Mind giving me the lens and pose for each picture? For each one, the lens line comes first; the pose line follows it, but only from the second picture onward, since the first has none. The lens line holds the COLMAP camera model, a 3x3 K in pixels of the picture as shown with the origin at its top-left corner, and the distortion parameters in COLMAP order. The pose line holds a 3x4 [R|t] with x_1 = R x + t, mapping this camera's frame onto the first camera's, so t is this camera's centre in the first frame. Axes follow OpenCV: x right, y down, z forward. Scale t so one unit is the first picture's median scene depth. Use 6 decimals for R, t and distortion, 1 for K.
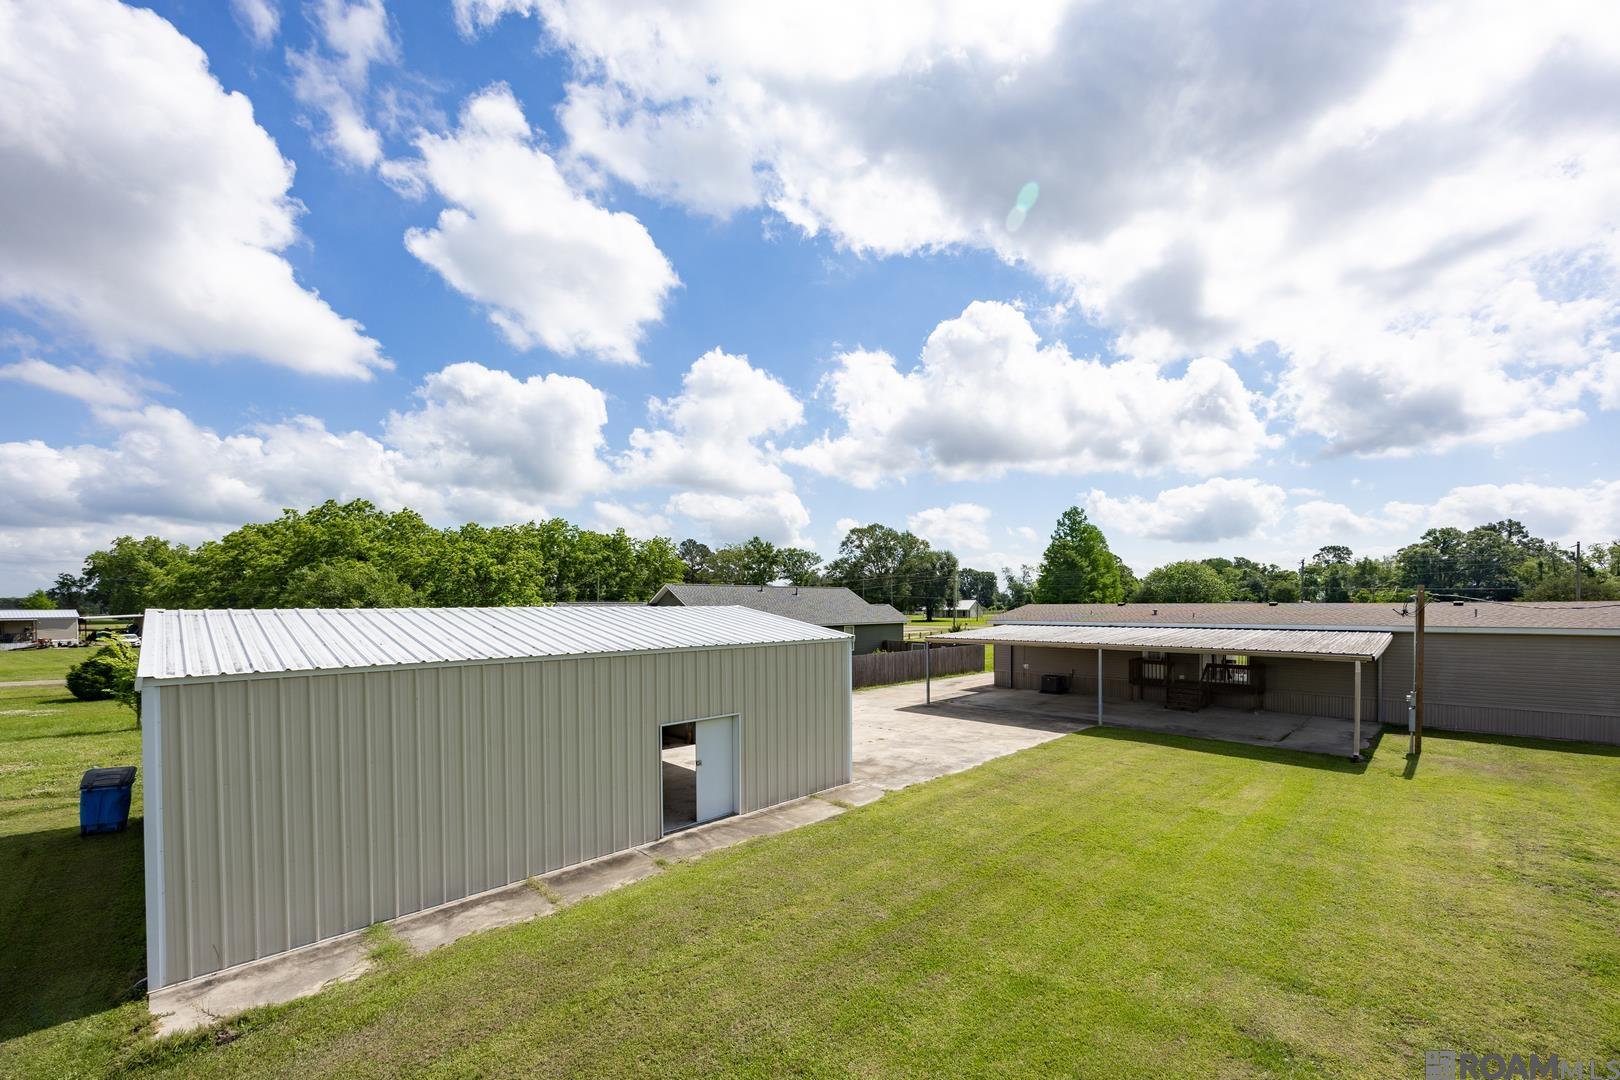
lens RADIAL K [[625.3, 0, 842.0], [0, 625.3, 611.5], [0, 0, 1]] dist [-0.009597, -0.000629]
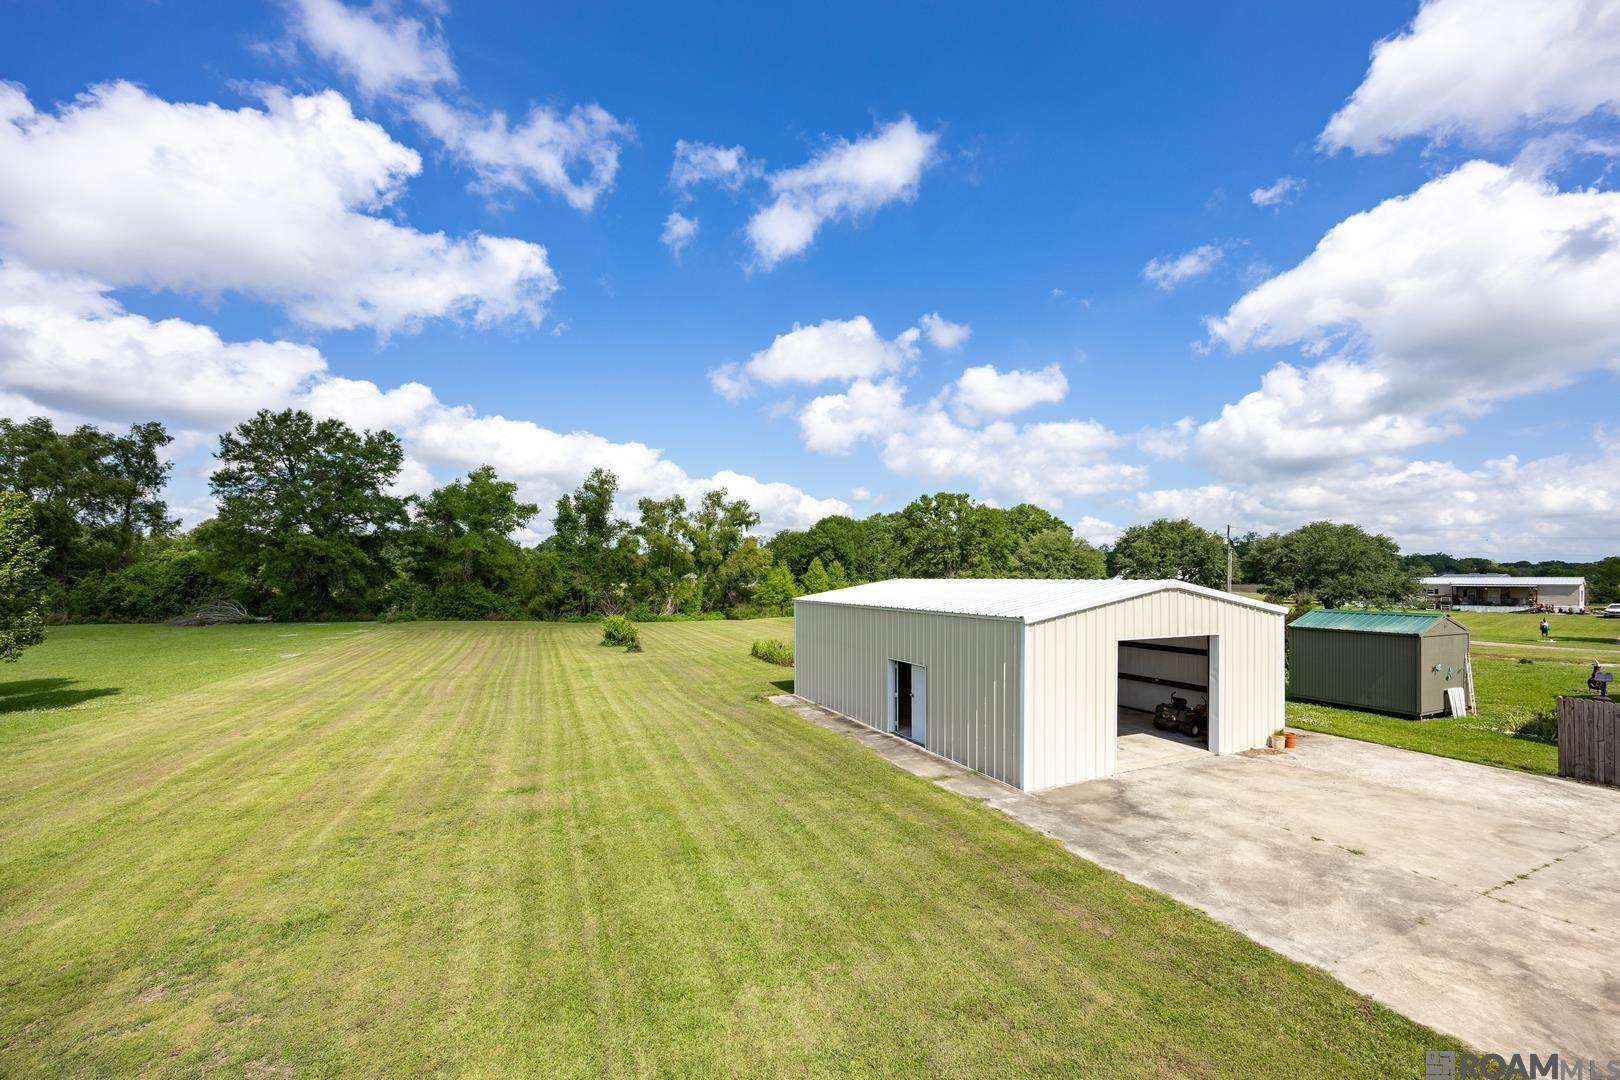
lens RADIAL K [[625.3, 0, 812.1], [0, 625.3, 576.9], [0, 0, 1]] dist [-0.009597, -0.000629]
pose [[-0.338382, 0.009474, -0.940961, 0.890426], [-0.011262, 0.999837, 0.014117, -0.024768], [0.940941, 0.015374, -0.338220, 0.995680]]
